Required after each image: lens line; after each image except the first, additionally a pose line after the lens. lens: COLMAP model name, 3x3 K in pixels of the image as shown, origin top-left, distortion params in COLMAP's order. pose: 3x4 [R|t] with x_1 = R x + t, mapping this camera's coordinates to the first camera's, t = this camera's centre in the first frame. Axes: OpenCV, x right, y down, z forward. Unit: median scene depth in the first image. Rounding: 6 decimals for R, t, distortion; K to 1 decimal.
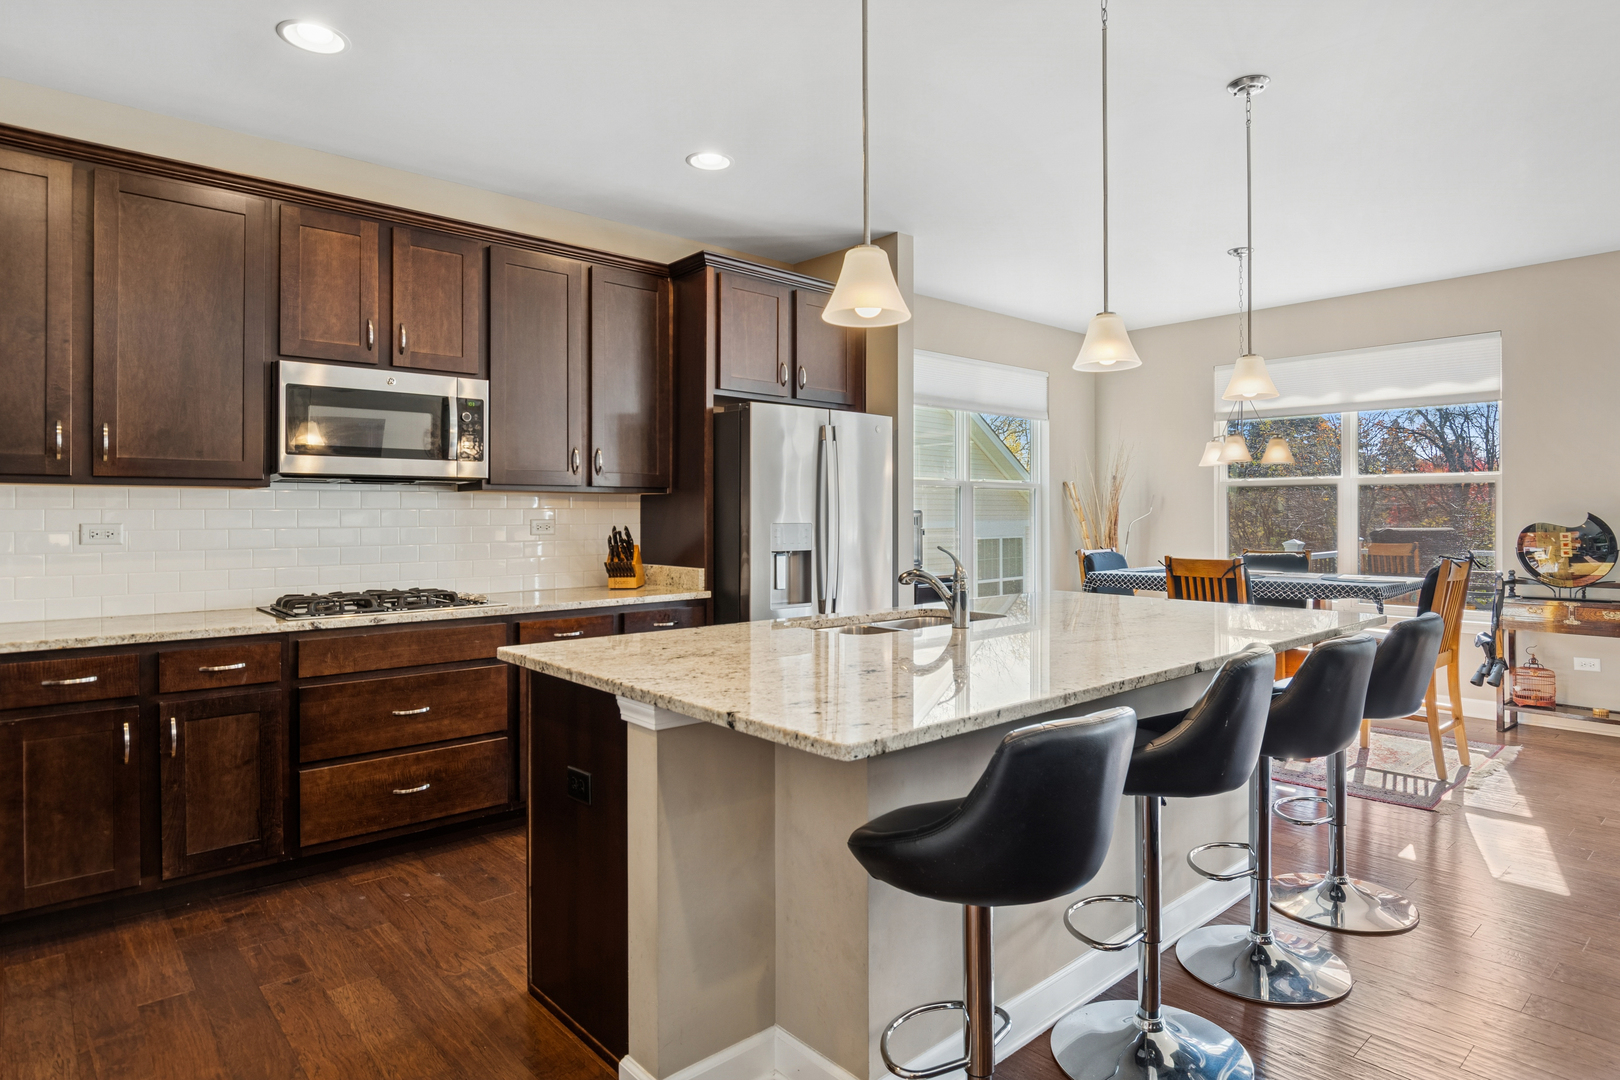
lens RADIAL K [[919.4, 0, 813.0], [0, 919.4, 527.1], [0, 0, 1]] dist [-0.007112, -0.004399]
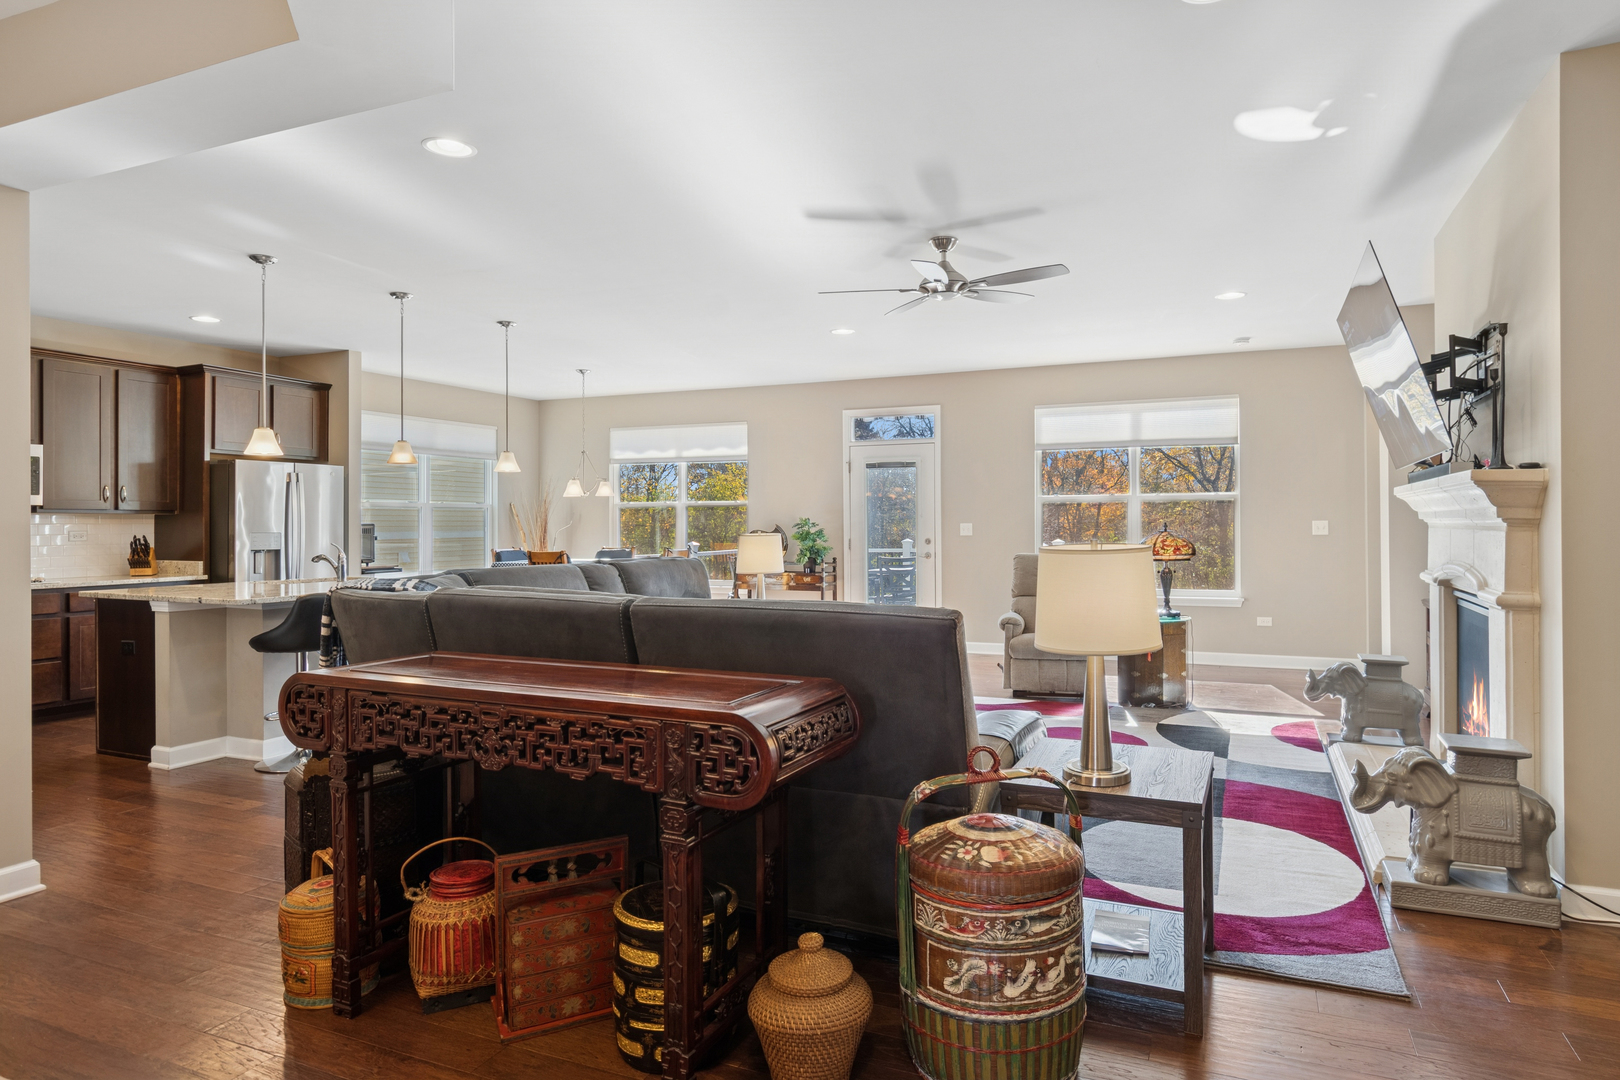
lens RADIAL K [[919.4, 0, 818.1], [0, 919.4, 524.8], [0, 0, 1]] dist [-0.007112, -0.004399]
pose [[0.899473, -0.001498, 0.436974, 0.147607], [0.006975, 0.999916, -0.010930, 0.006317], [-0.436921, 0.012879, 0.899408, -0.896892]]
